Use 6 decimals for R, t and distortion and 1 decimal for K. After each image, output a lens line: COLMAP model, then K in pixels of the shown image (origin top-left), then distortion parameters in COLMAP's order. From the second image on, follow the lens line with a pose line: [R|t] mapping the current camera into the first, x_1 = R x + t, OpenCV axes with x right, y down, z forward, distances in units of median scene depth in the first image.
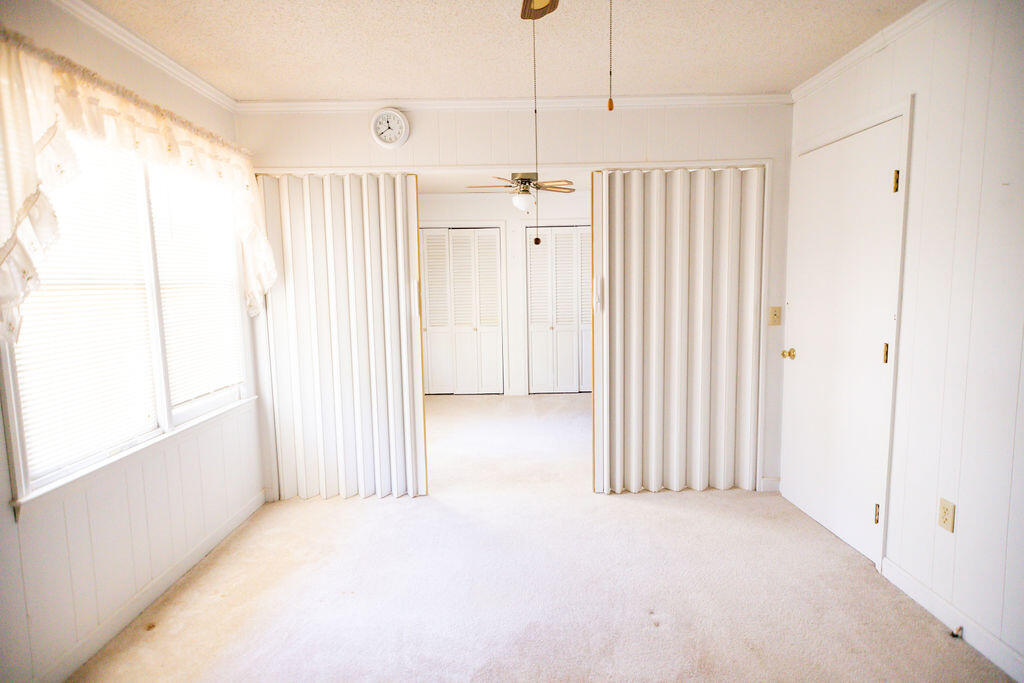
lens RADIAL K [[556.5, 0, 510.0], [0, 556.5, 343.0], [0, 0, 1]] dist [0.014645, 0.004163]
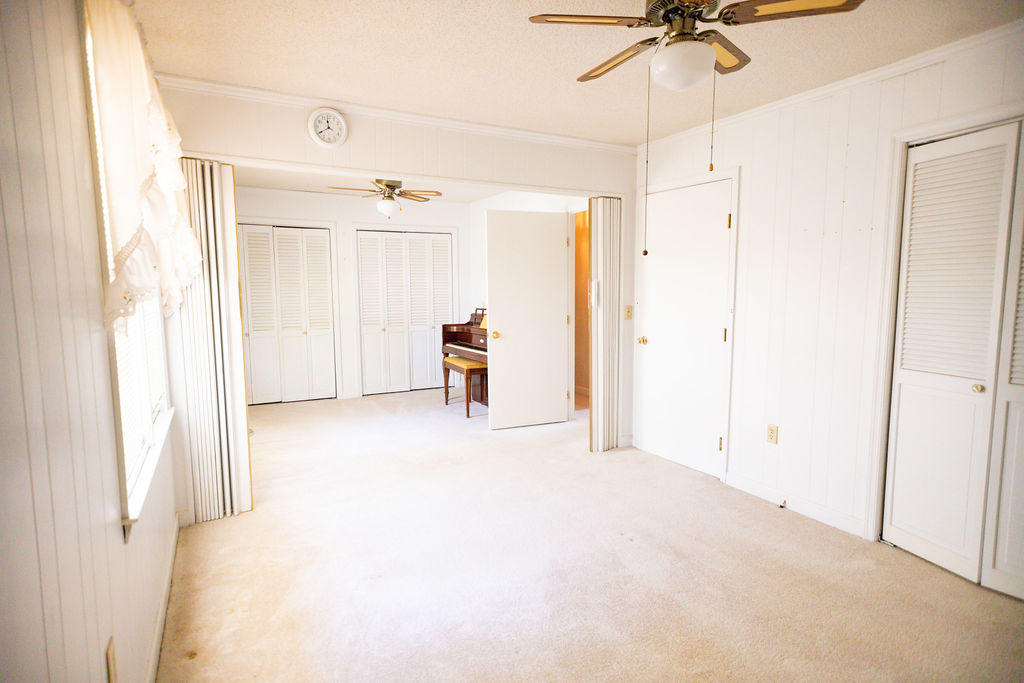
lens RADIAL K [[556.5, 0, 511.3], [0, 556.5, 343.0], [0, 0, 1]] dist [0.014645, 0.004163]
pose [[0.881877, -0.033146, 0.470313, -0.409634], [0.037988, 0.999278, -0.000806, 0.015073], [-0.469946, 0.018577, 0.882499, -0.034713]]
